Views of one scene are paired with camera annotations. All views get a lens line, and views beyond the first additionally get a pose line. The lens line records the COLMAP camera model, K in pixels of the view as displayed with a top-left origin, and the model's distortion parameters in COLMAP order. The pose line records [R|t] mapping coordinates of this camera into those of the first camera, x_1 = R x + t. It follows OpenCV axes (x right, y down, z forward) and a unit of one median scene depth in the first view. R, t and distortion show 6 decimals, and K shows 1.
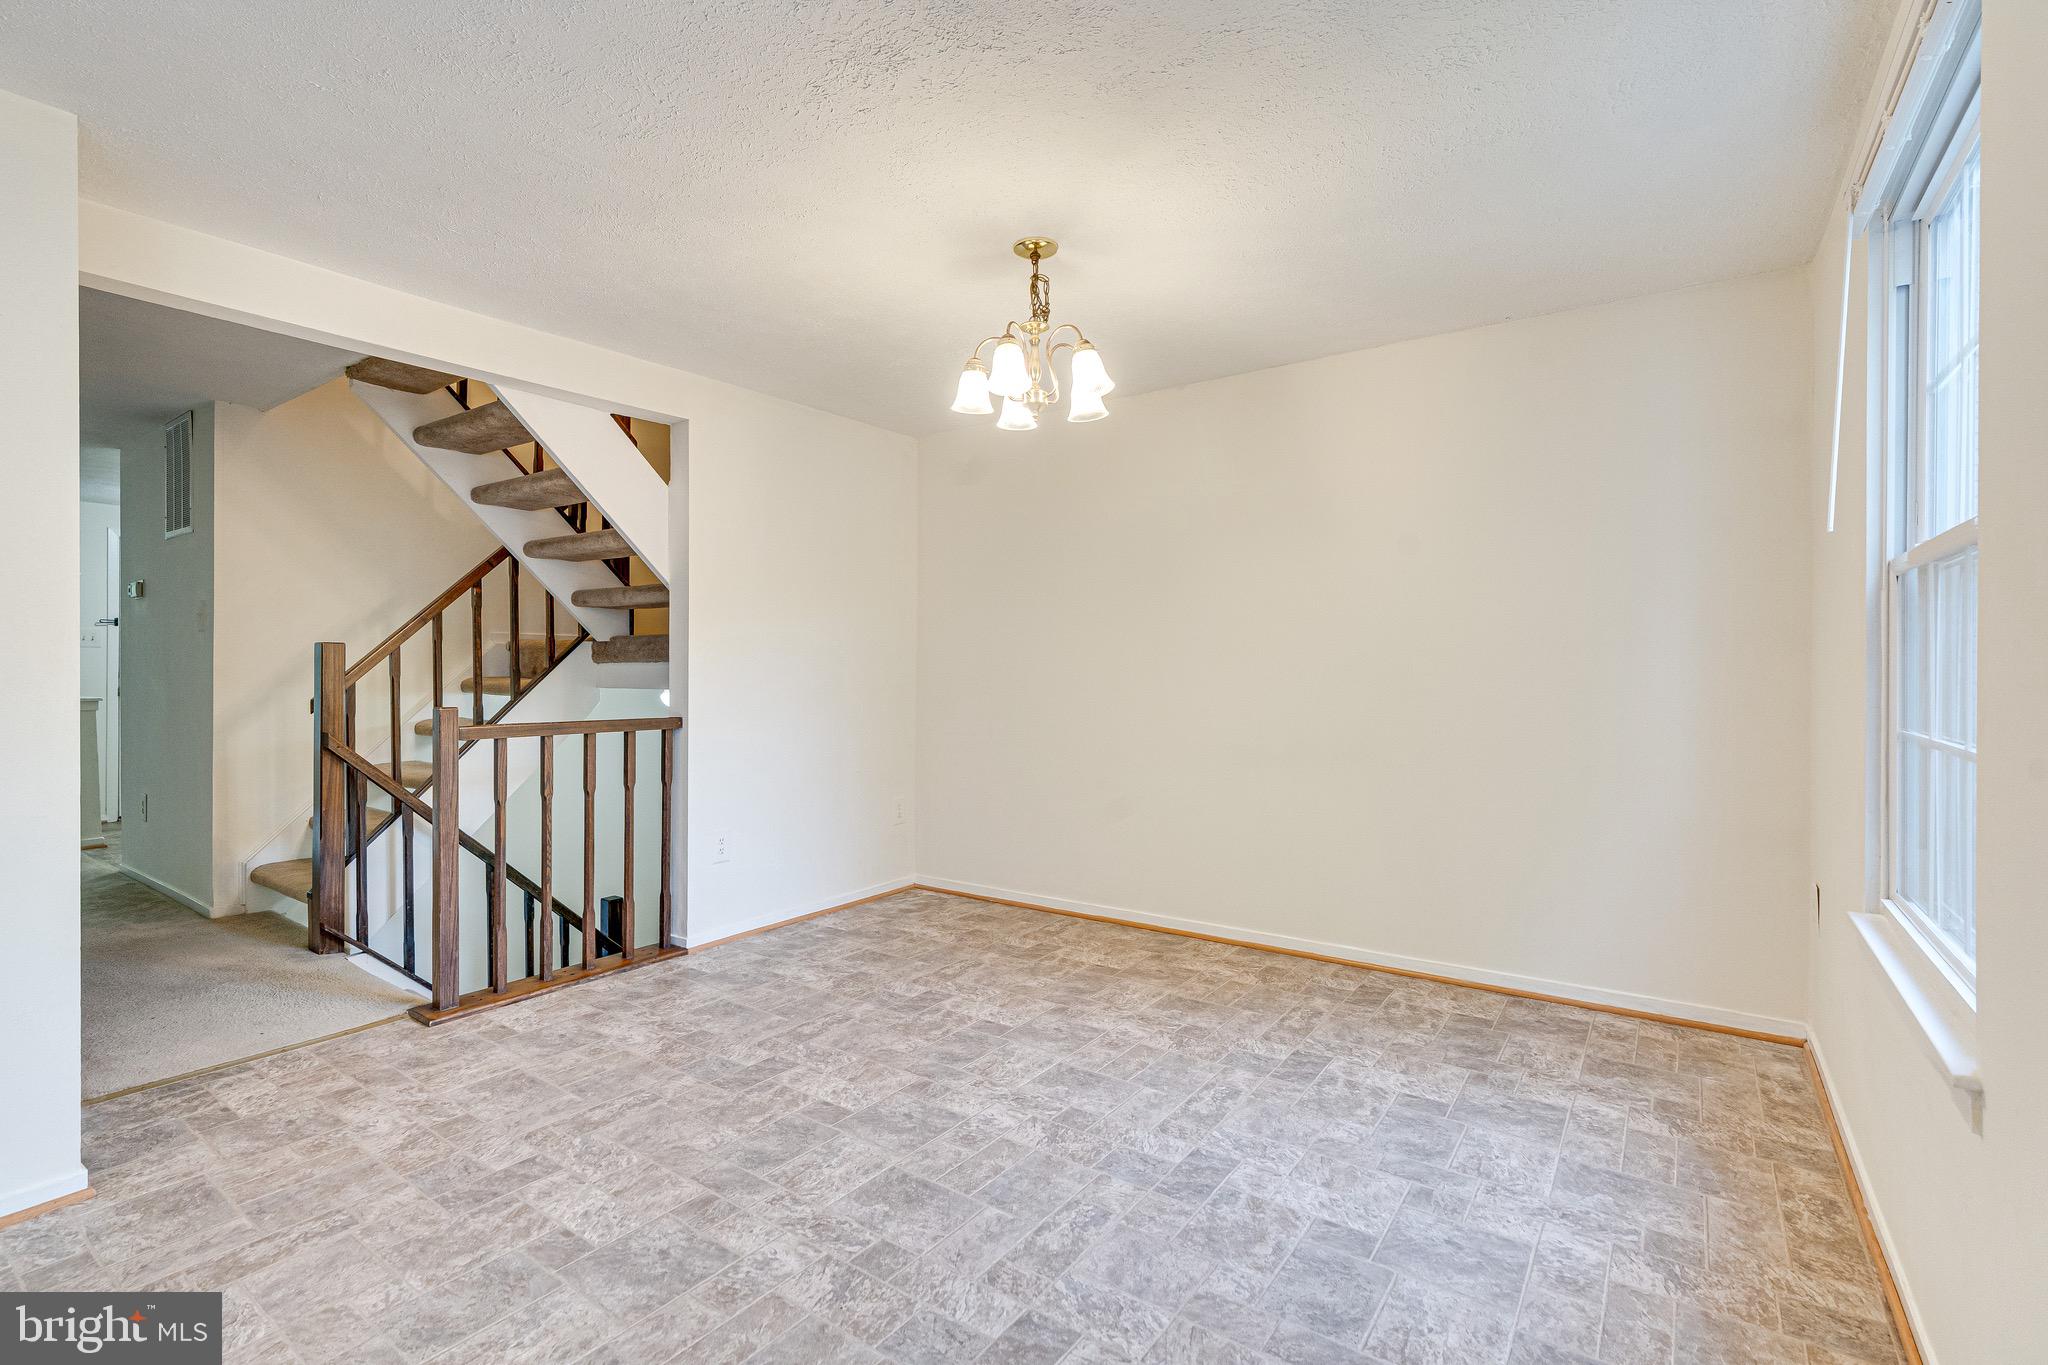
lens RADIAL K [[933.1, 0, 1010.1], [0, 933.1, 679.8], [0, 0, 1]] dist [-0.005479, -0.000057]
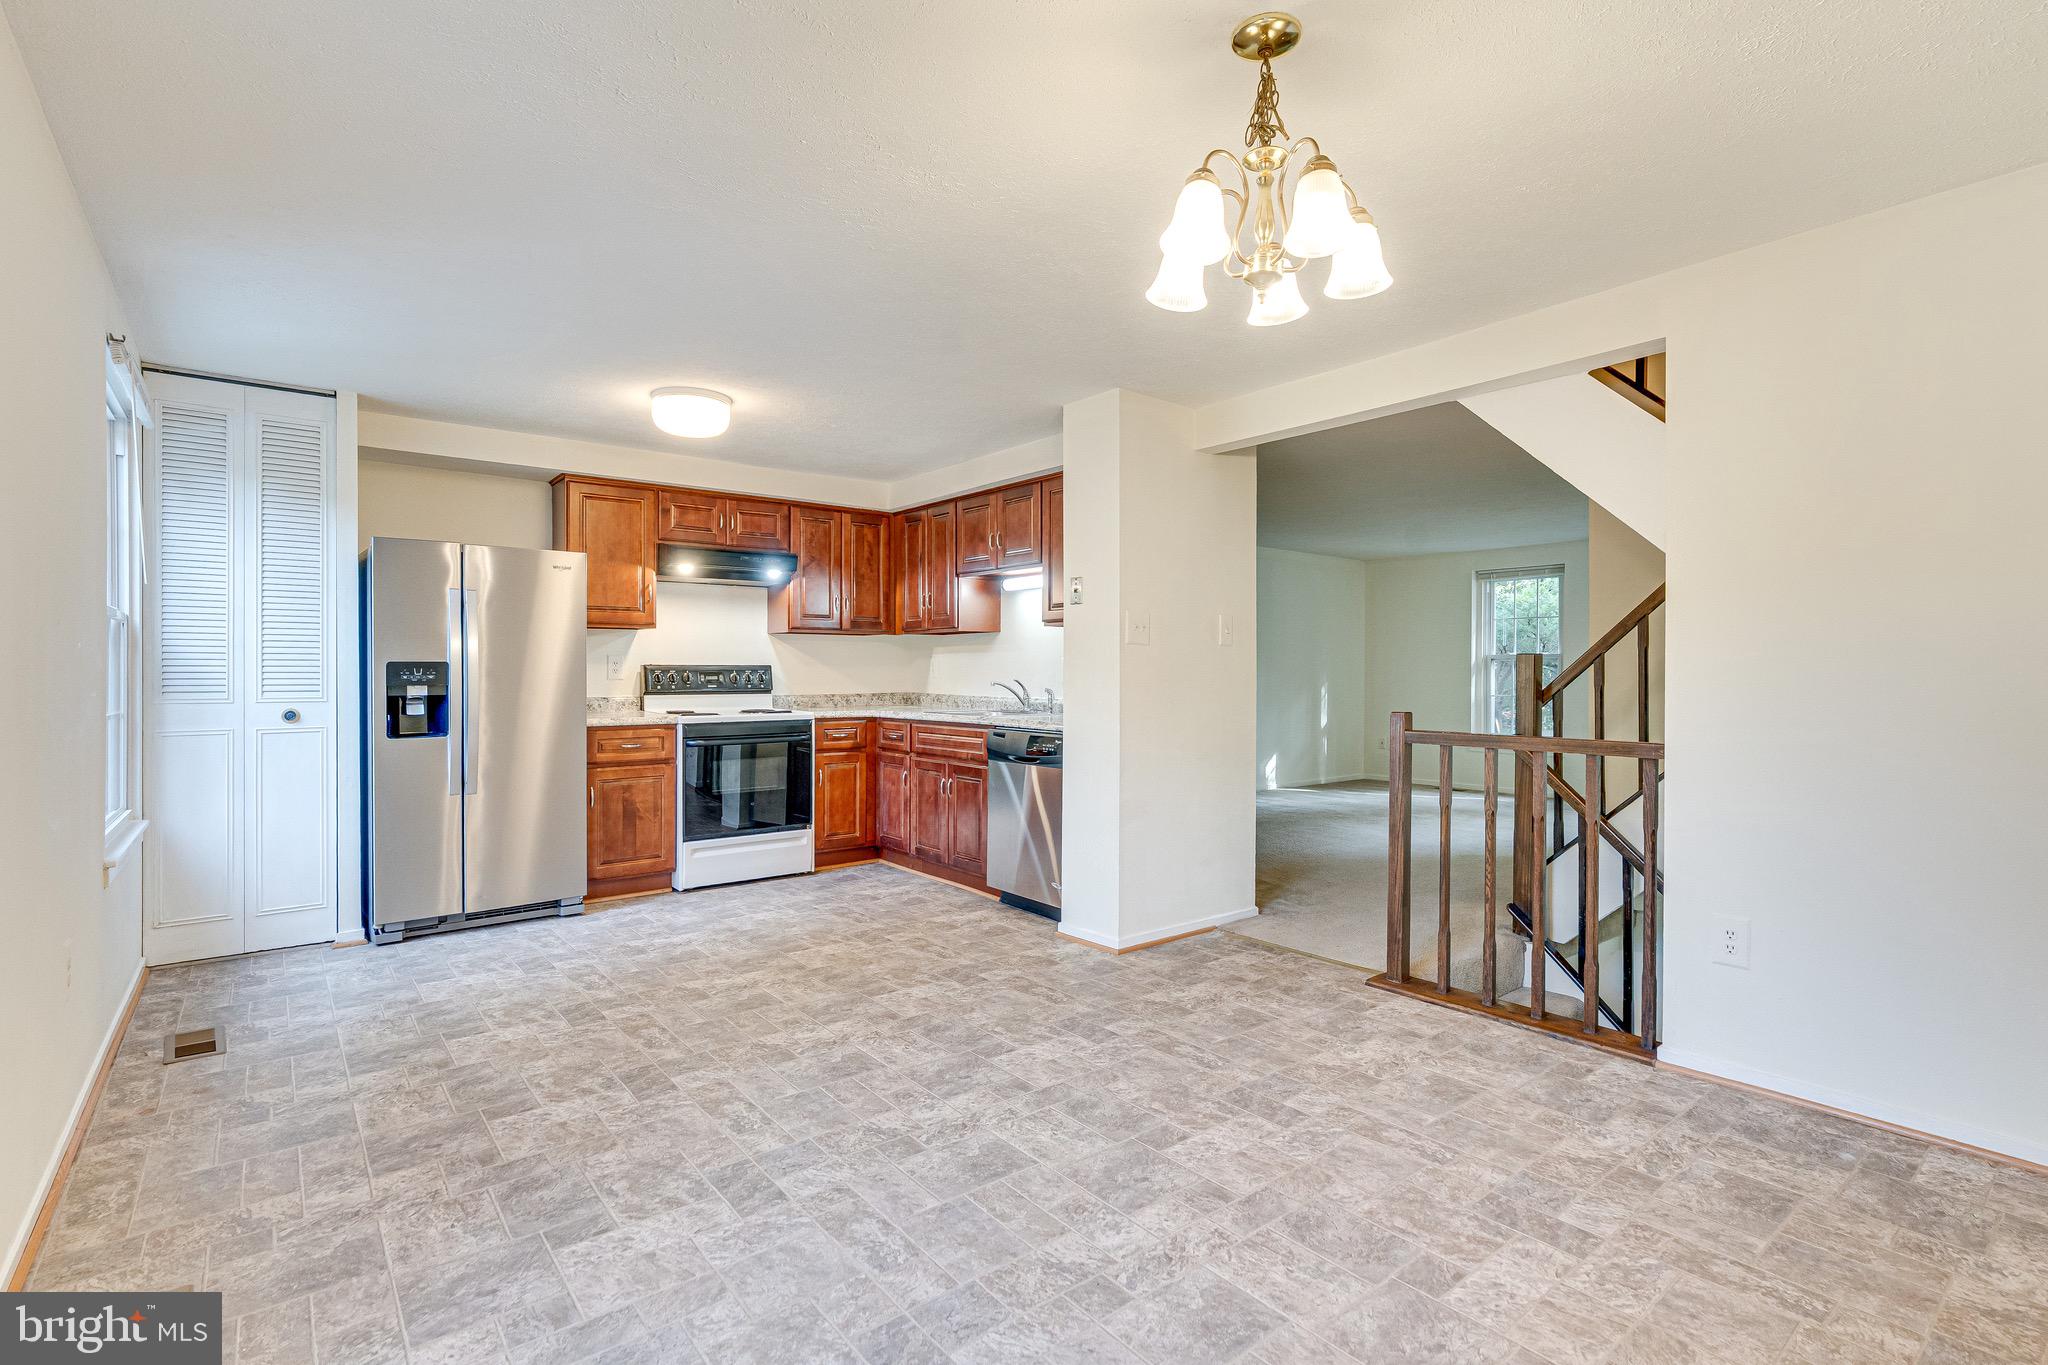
lens RADIAL K [[971.3, 0, 1021.2], [0, 971.3, 641.6], [0, 0, 1]] dist [0.011497, -0.000380]
pose [[-0.280792, -0.035107, -0.959126, 1.070468], [-0.007190, 0.999380, -0.034476, -0.012985], [0.959742, -0.002784, -0.280871, 1.485073]]
